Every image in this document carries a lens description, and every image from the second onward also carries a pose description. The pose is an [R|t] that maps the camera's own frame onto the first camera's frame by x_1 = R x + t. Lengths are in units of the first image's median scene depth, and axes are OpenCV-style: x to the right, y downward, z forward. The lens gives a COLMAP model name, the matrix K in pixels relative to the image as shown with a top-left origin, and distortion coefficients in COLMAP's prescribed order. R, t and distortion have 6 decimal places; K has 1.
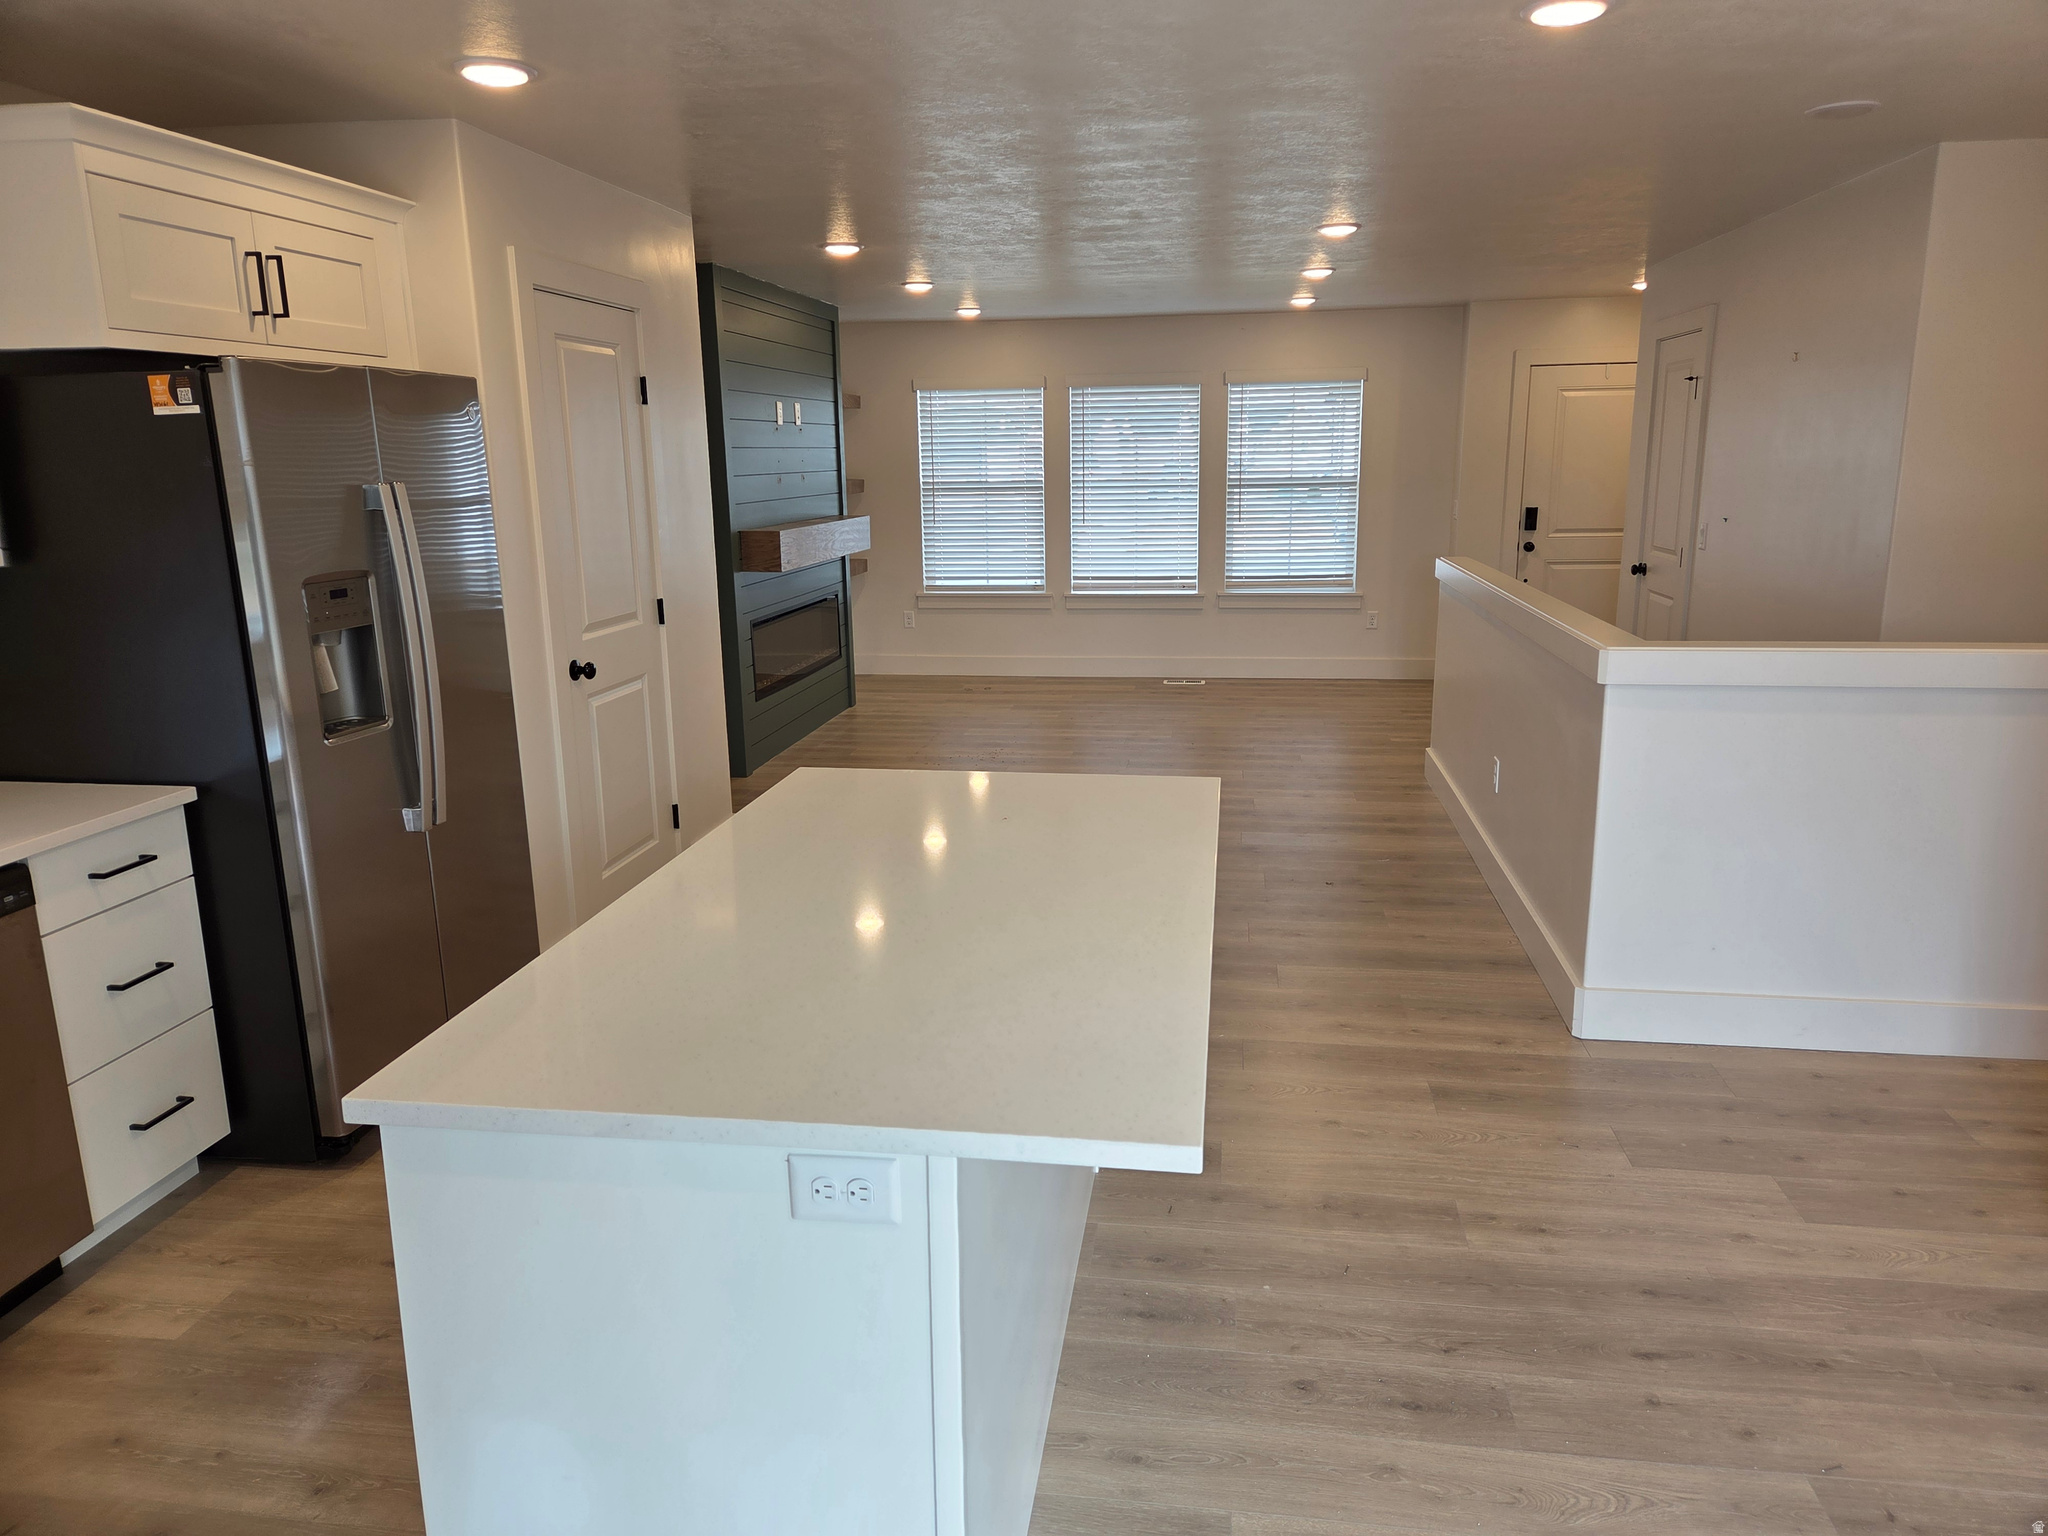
lens RADIAL K [[1383.7, 0, 1063.9], [0, 1383.7, 749.3], [0, 0, 1]] dist [0.066890, -0.057763]
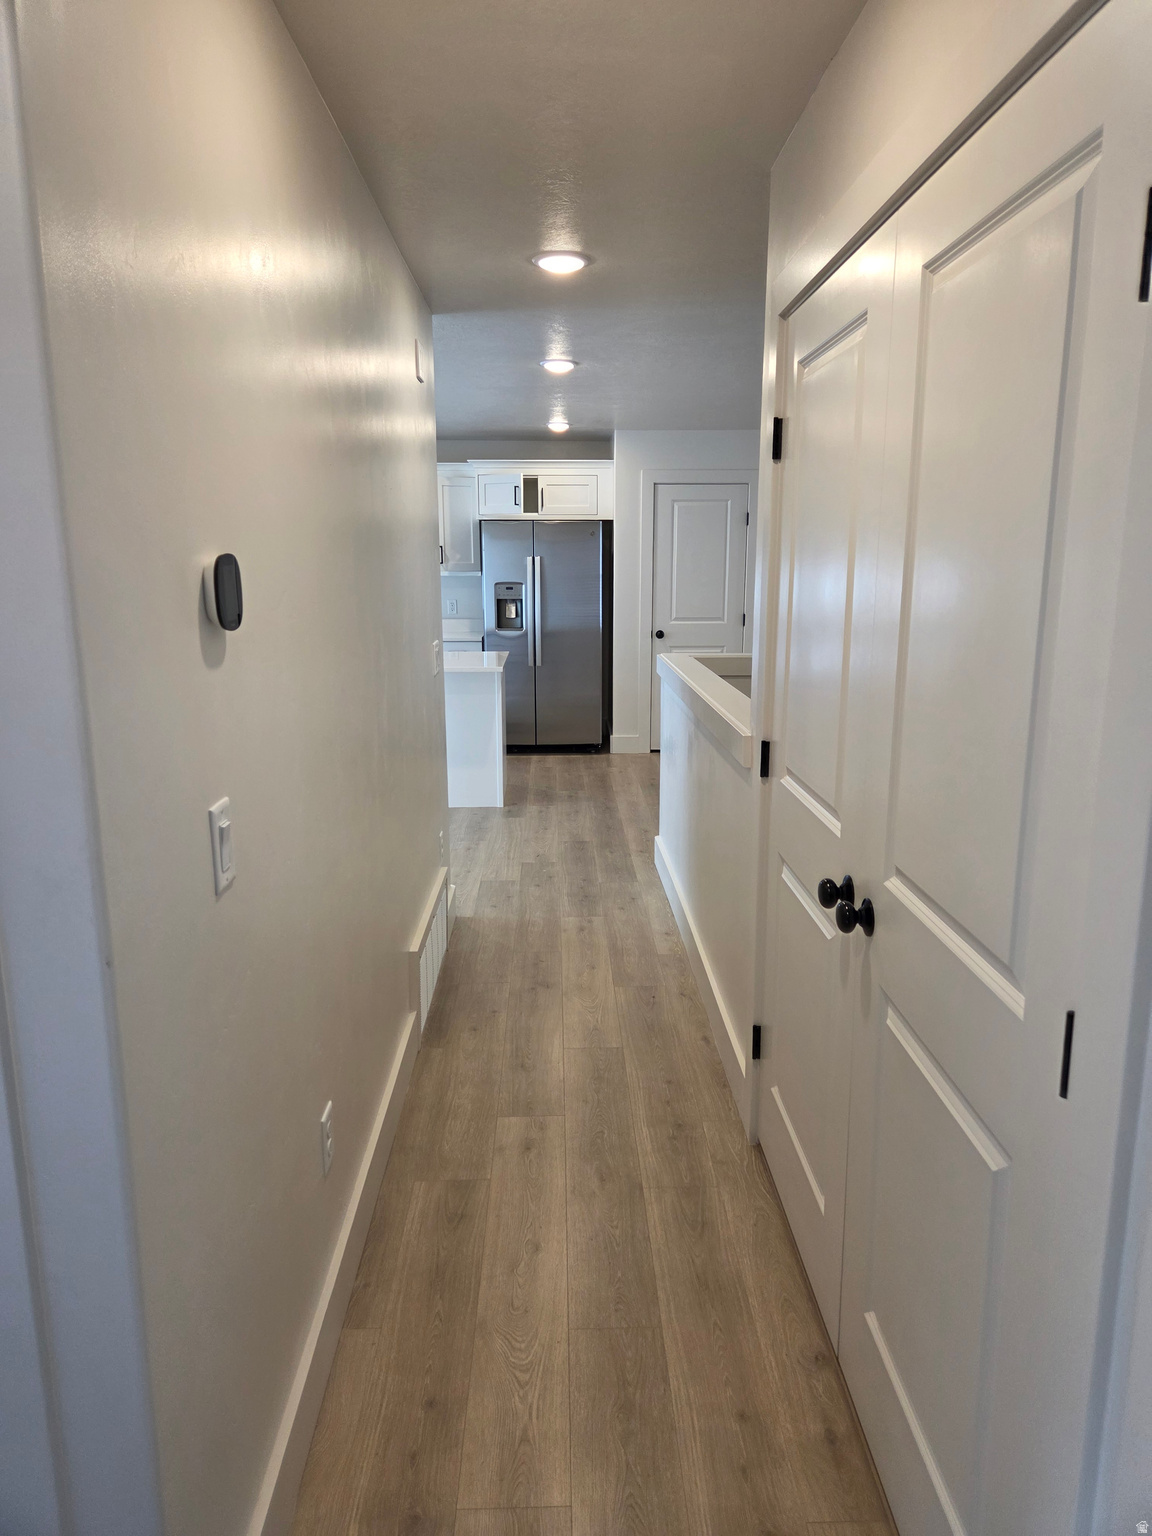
lens RADIAL K [[1037.7, 0, 568.4], [0, 1037.7, 766.1], [0, 0, 1]] dist [0.066890, -0.057763]
pose [[0.139602, 0.206663, -0.968402, 2.058968], [-0.208717, 0.962148, 0.175240, -0.168399], [0.967961, 0.177658, 0.177452, 0.759913]]
